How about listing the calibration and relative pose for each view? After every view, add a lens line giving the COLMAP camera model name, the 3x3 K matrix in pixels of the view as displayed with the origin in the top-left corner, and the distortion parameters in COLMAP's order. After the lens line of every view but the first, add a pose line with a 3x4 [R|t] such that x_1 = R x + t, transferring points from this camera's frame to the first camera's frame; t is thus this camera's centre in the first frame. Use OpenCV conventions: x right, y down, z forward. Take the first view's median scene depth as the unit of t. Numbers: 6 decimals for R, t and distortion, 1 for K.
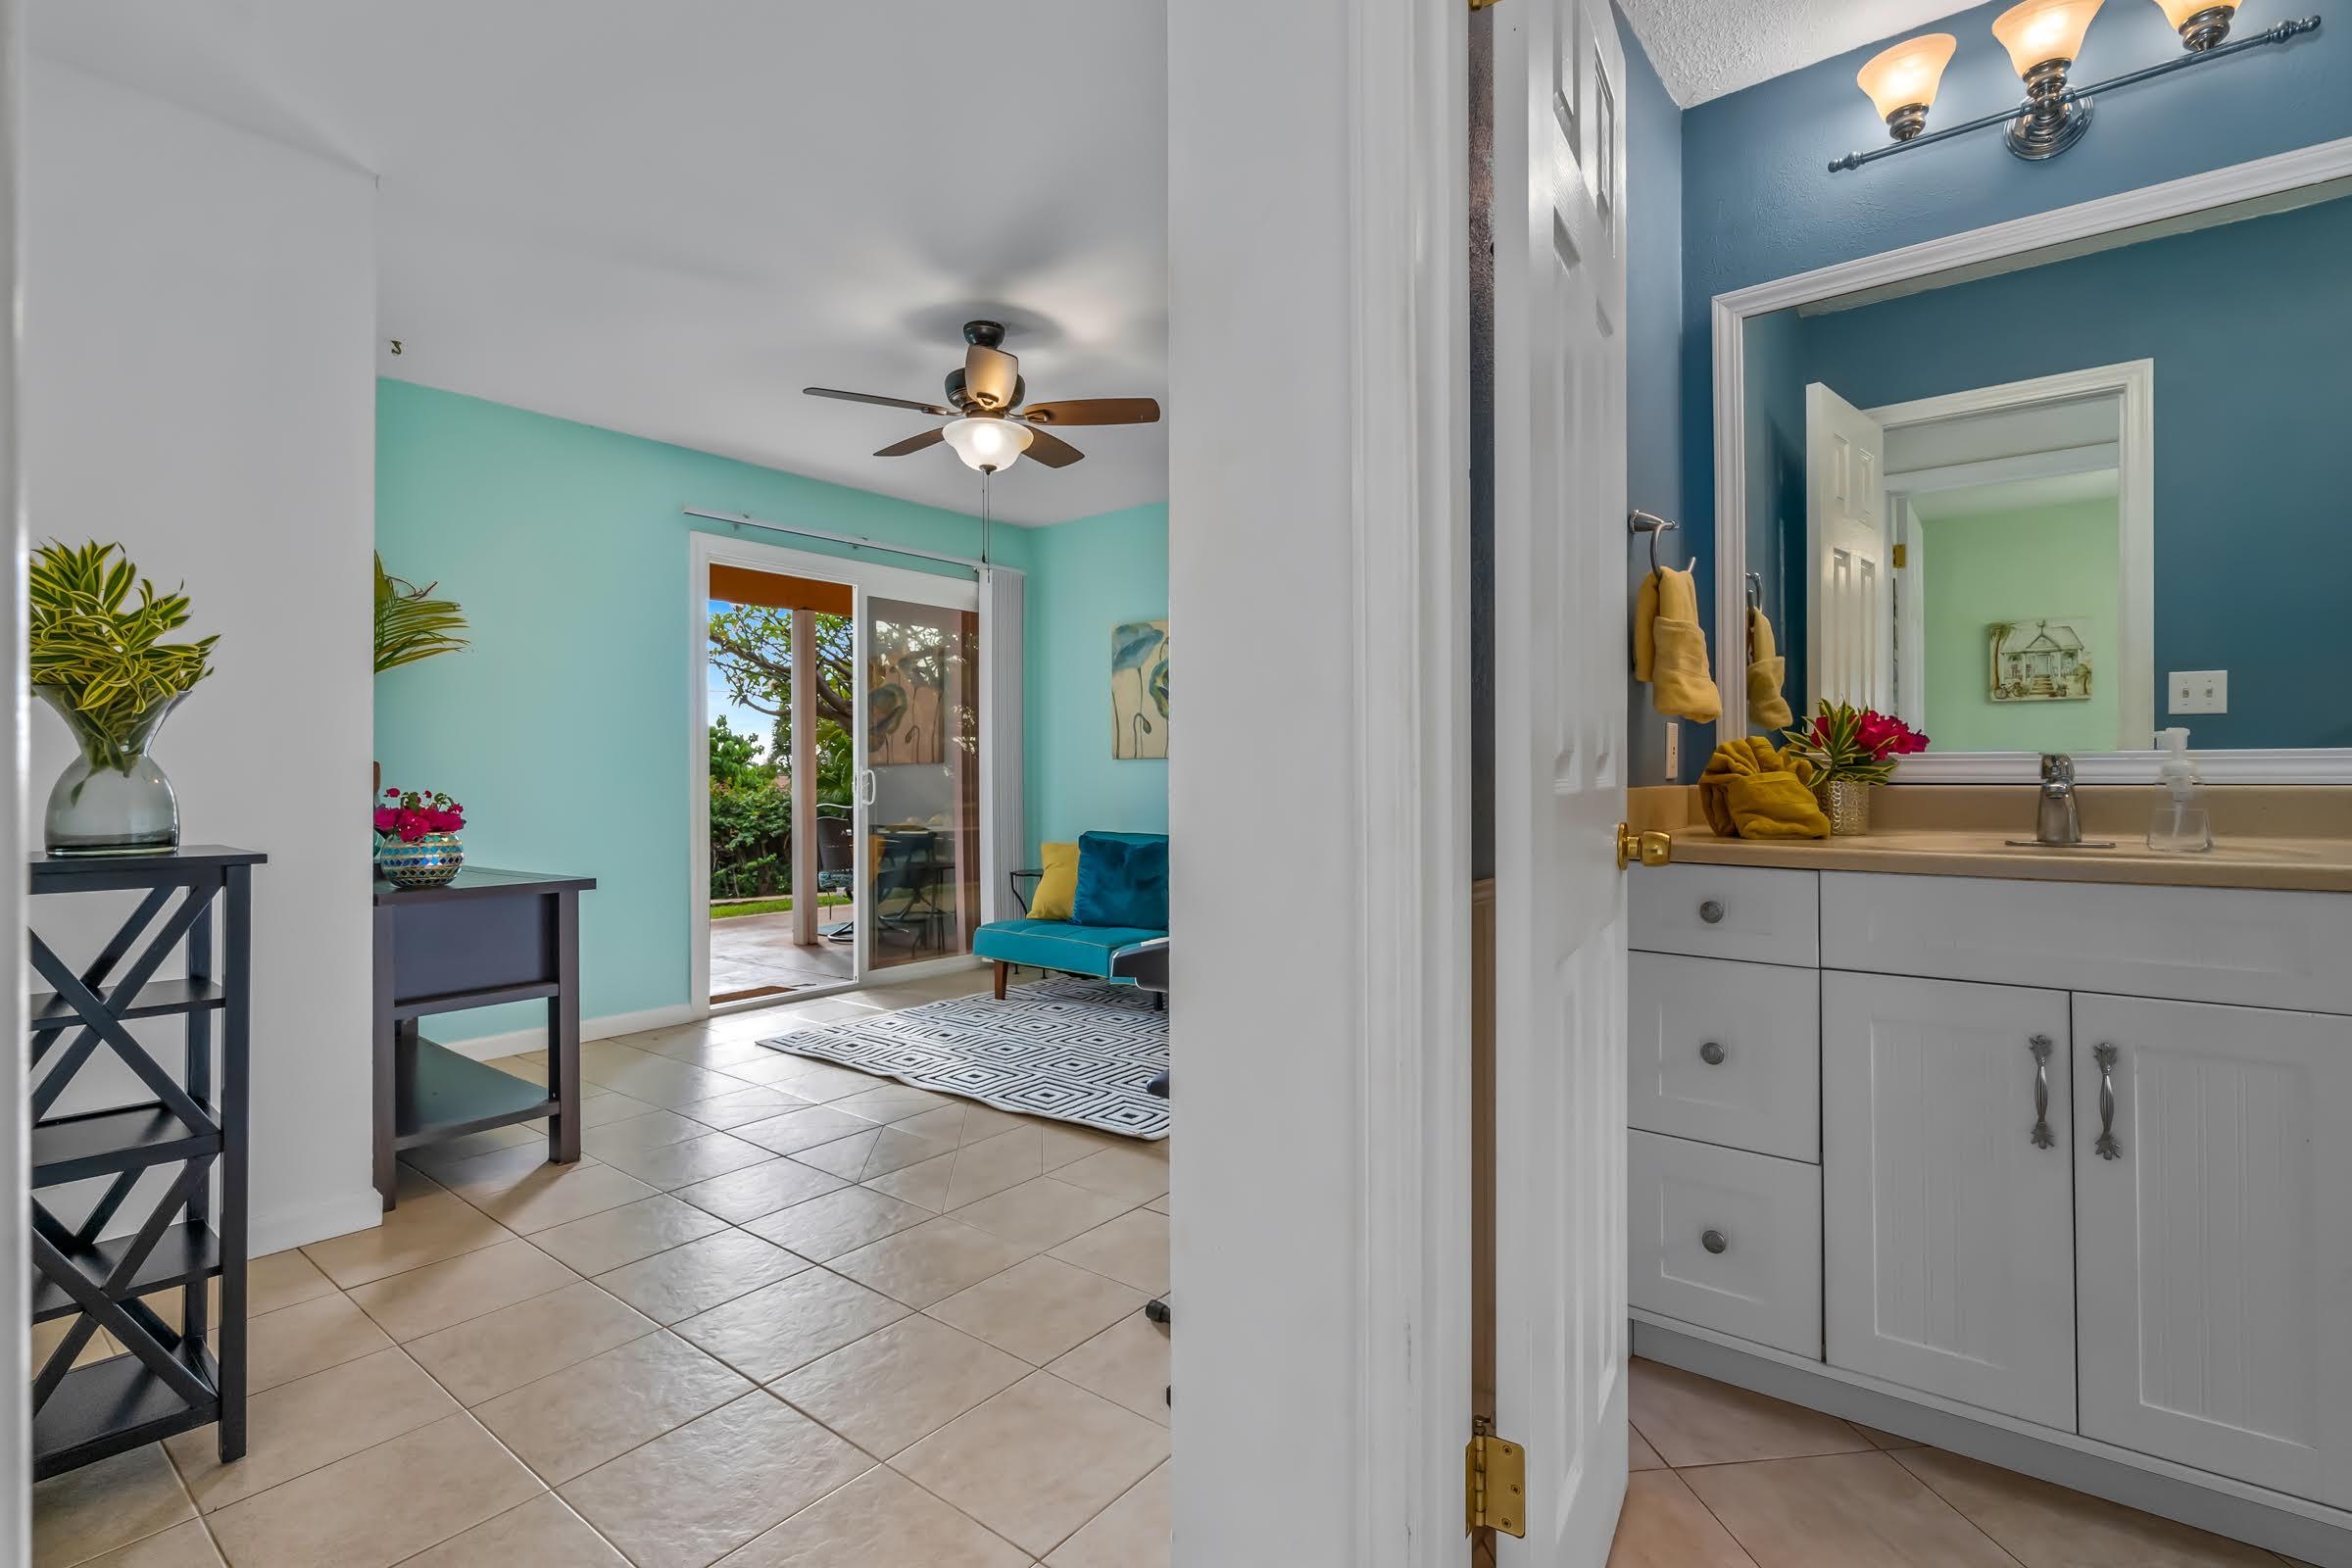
lens RADIAL K [[1125.6, 0, 1130.7], [0, 1125.6, 782.1], [0, 0, 1]] dist [-0.031066, -0.000096]
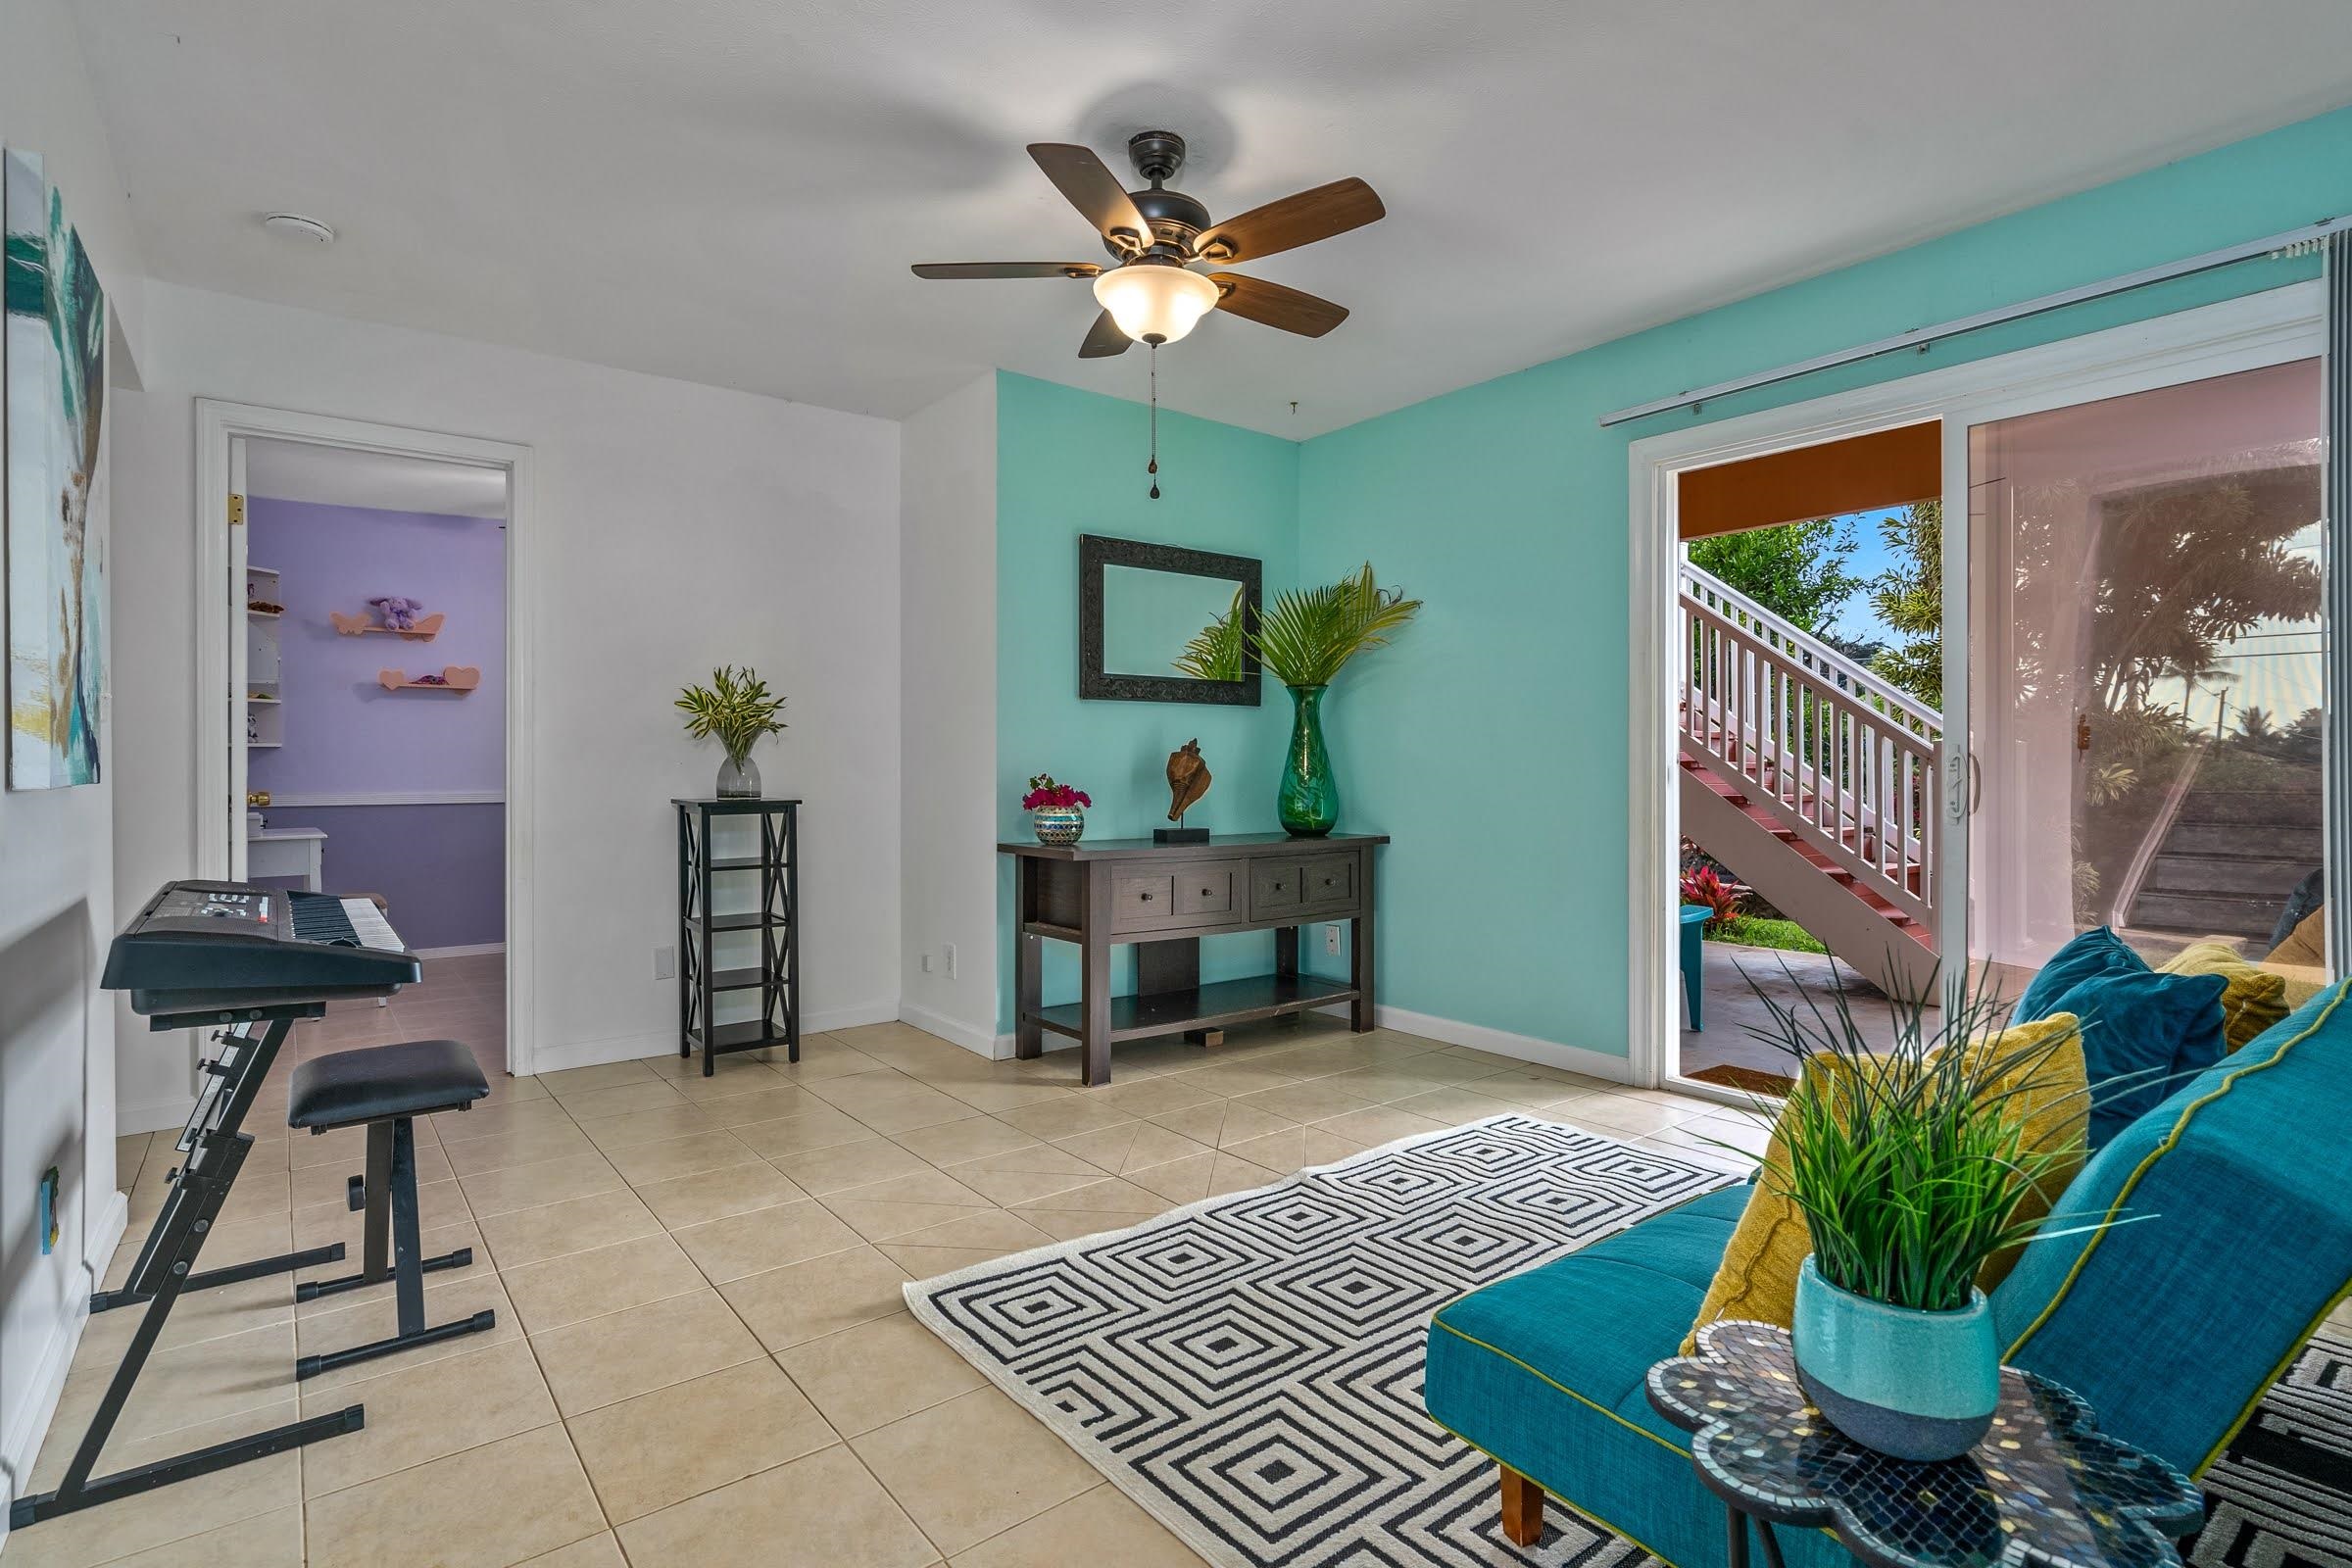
lens RADIAL K [[1125.6, 0, 1130.7], [0, 1125.6, 782.1], [0, 0, 1]] dist [-0.031066, -0.000096]
pose [[-0.239788, 0.013685, -0.970729, 0.667174], [-0.008271, 0.999836, 0.016138, -0.007794], [0.970790, 0.011899, -0.239635, 1.342293]]
